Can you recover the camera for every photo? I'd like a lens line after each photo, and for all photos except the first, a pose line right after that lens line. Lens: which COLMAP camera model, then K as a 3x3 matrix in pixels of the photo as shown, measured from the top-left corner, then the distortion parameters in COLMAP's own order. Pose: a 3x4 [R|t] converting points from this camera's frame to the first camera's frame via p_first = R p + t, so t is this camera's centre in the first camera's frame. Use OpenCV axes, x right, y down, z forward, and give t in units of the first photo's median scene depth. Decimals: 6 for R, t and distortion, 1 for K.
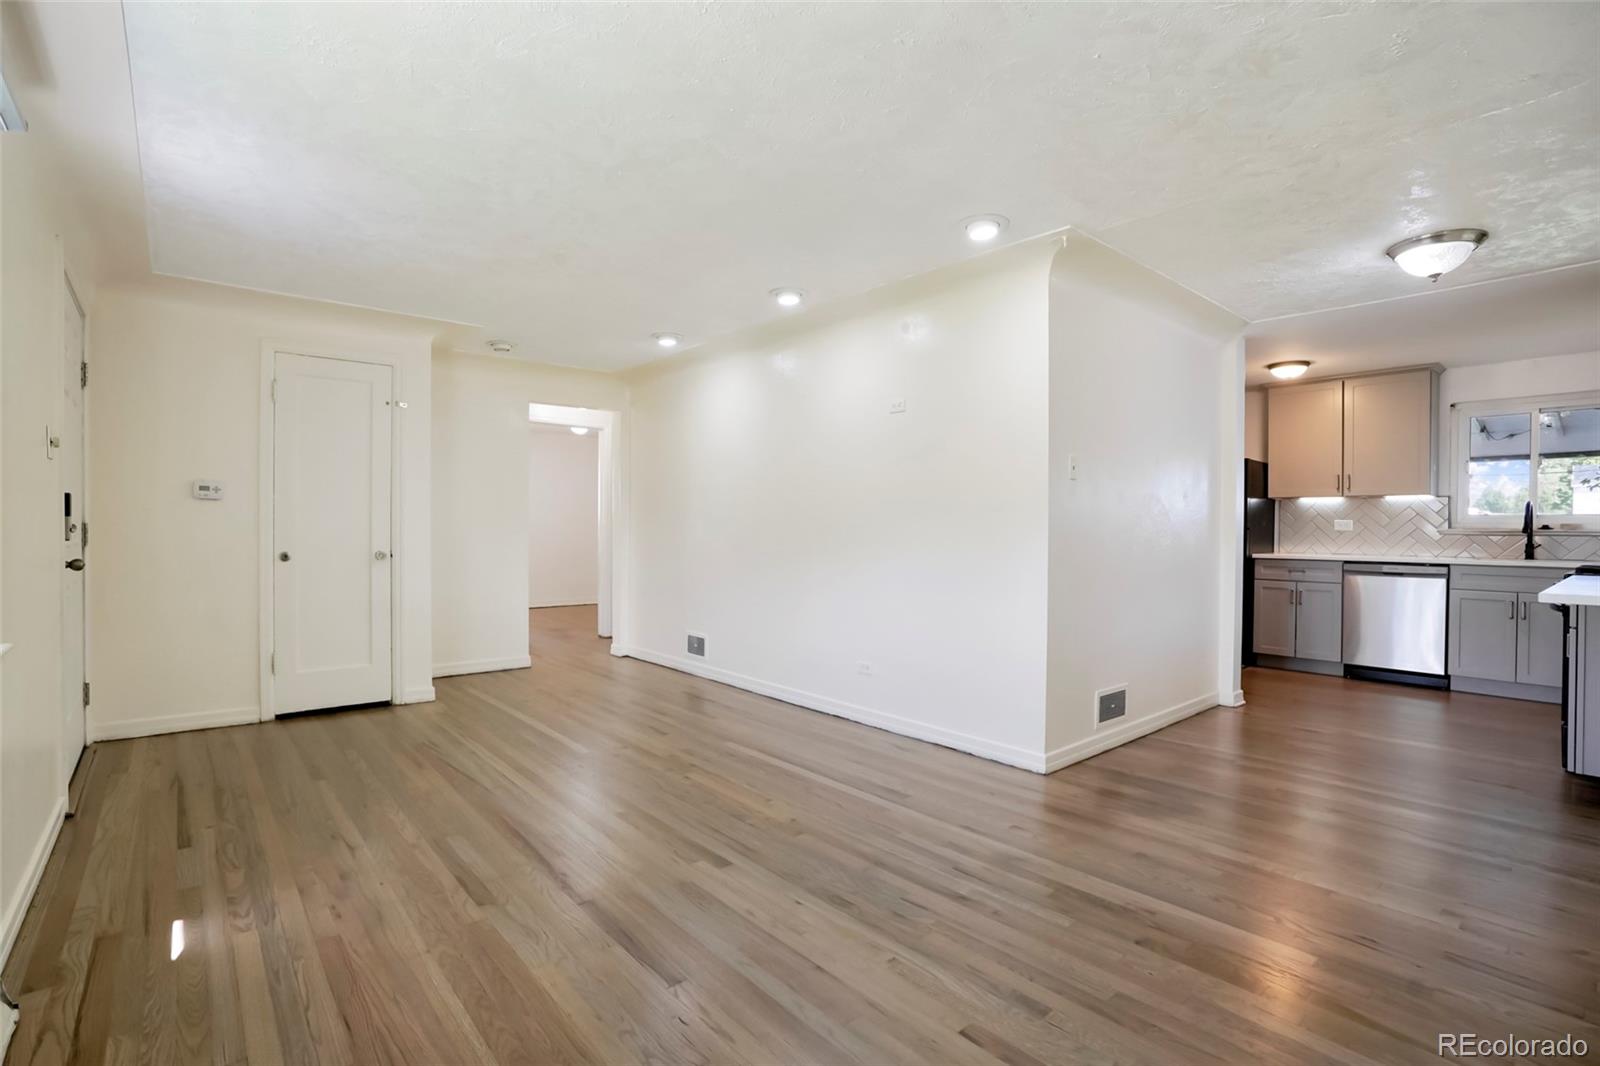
lens RADIAL K [[739.2, 0, 805.2], [0, 739.2, 522.6], [0, 0, 1]] dist [-0.010937, 0.000163]
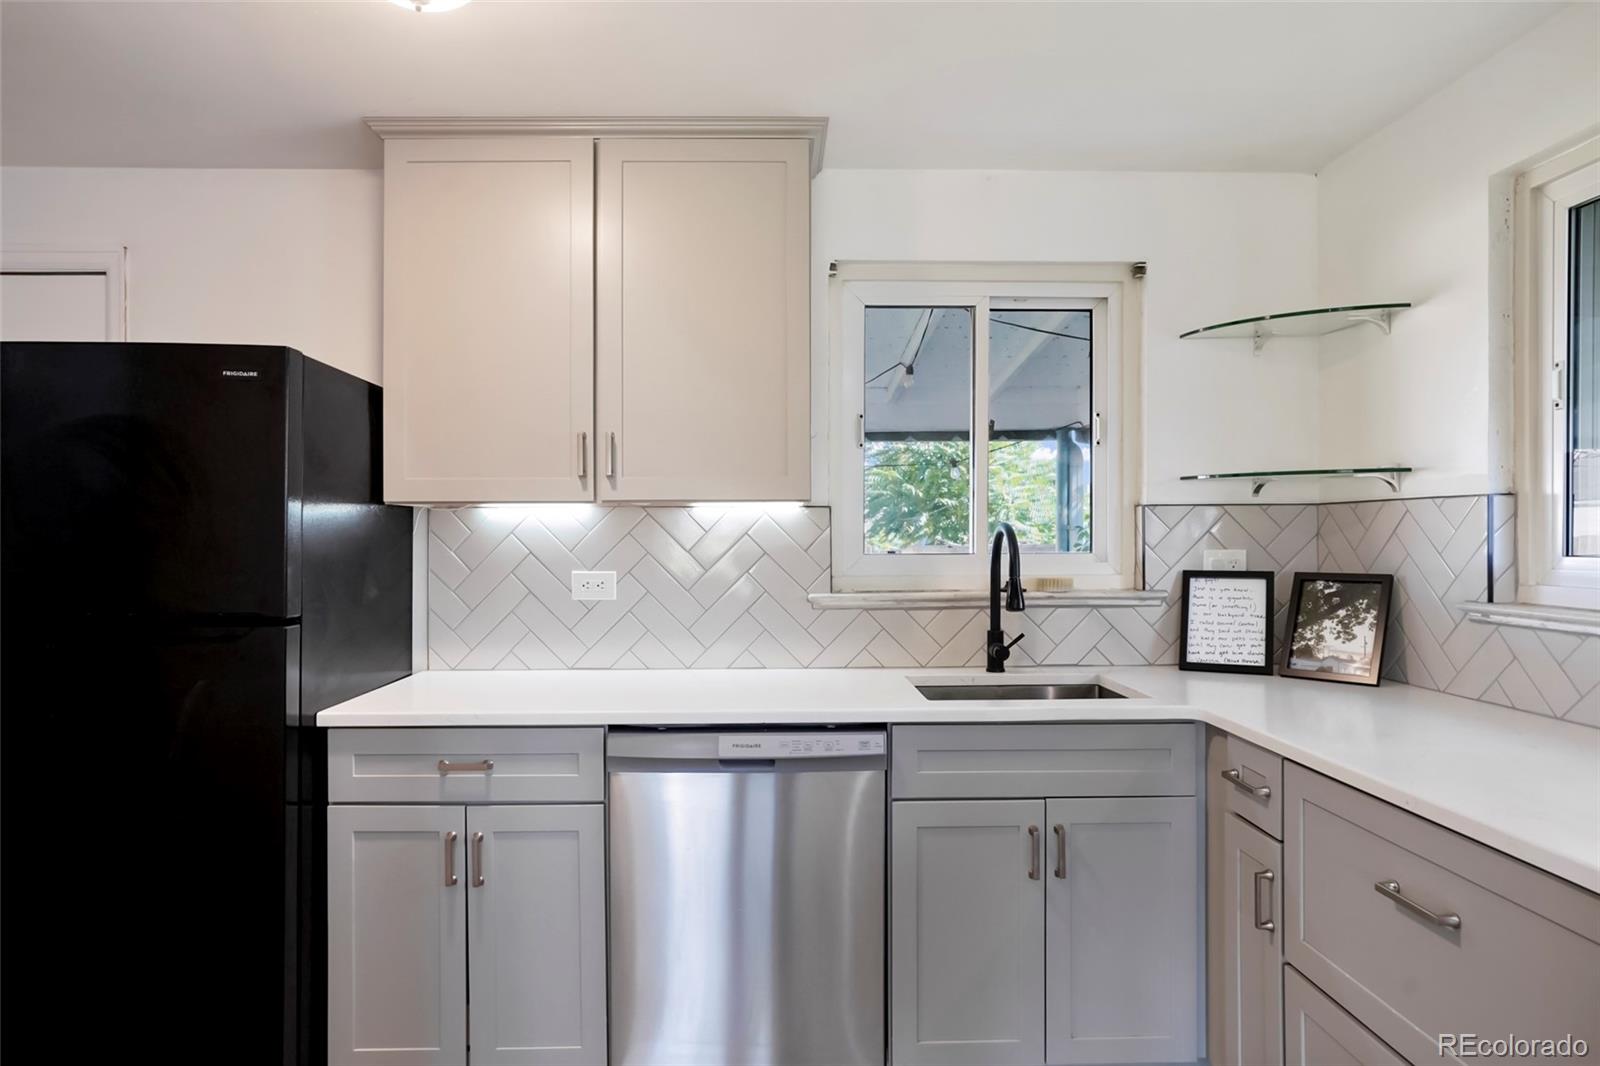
lens RADIAL K [[972.8, 0, 801.2], [0, 972.8, 527.5], [0, 0, 1]] dist [-0.024194, 0.004700]
pose [[0.636194, -0.001944, 0.771526, 0.463254], [0.004945, 0.999987, -0.001558, -0.023359], [-0.771513, 0.004806, 0.636195, 0.663681]]
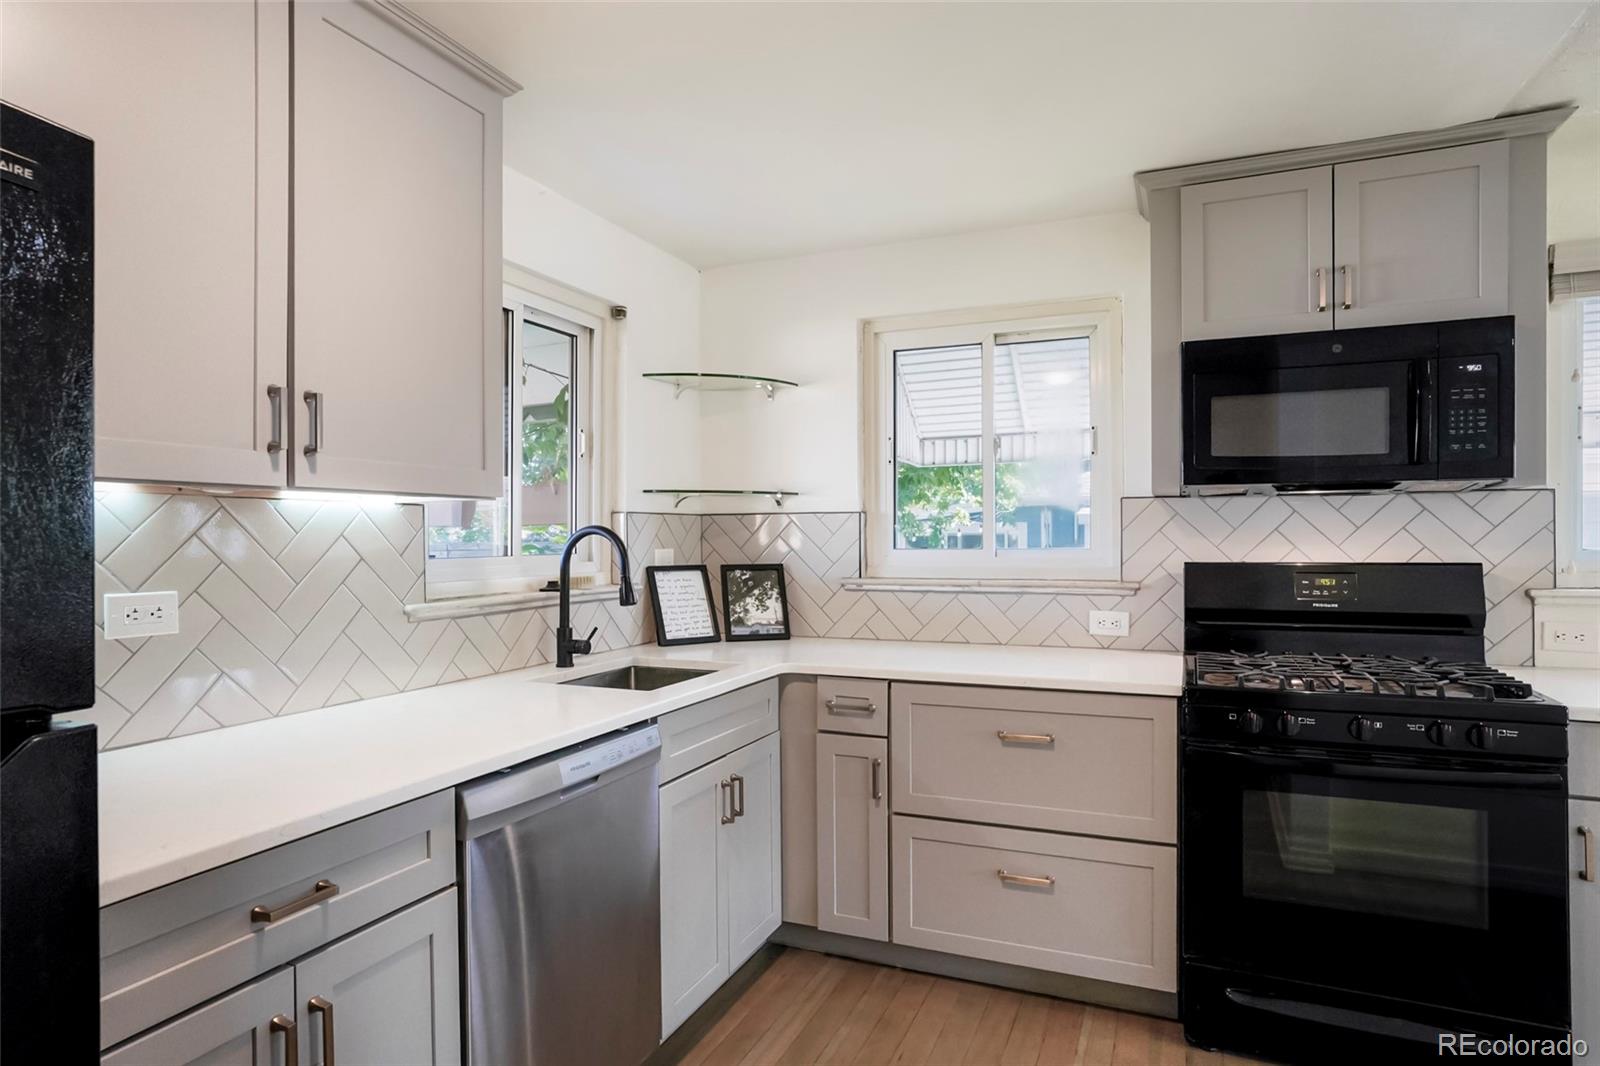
lens RADIAL K [[898.3, 0, 800.2], [0, 898.3, 537.0], [0, 0, 1]] dist [-0.037077, 0.000489]
pose [[-0.440919, -0.003738, 0.897539, 0.424663], [-0.000554, 0.999992, 0.003892, -0.021871], [-0.897547, 0.001219, -0.440918, 0.977778]]
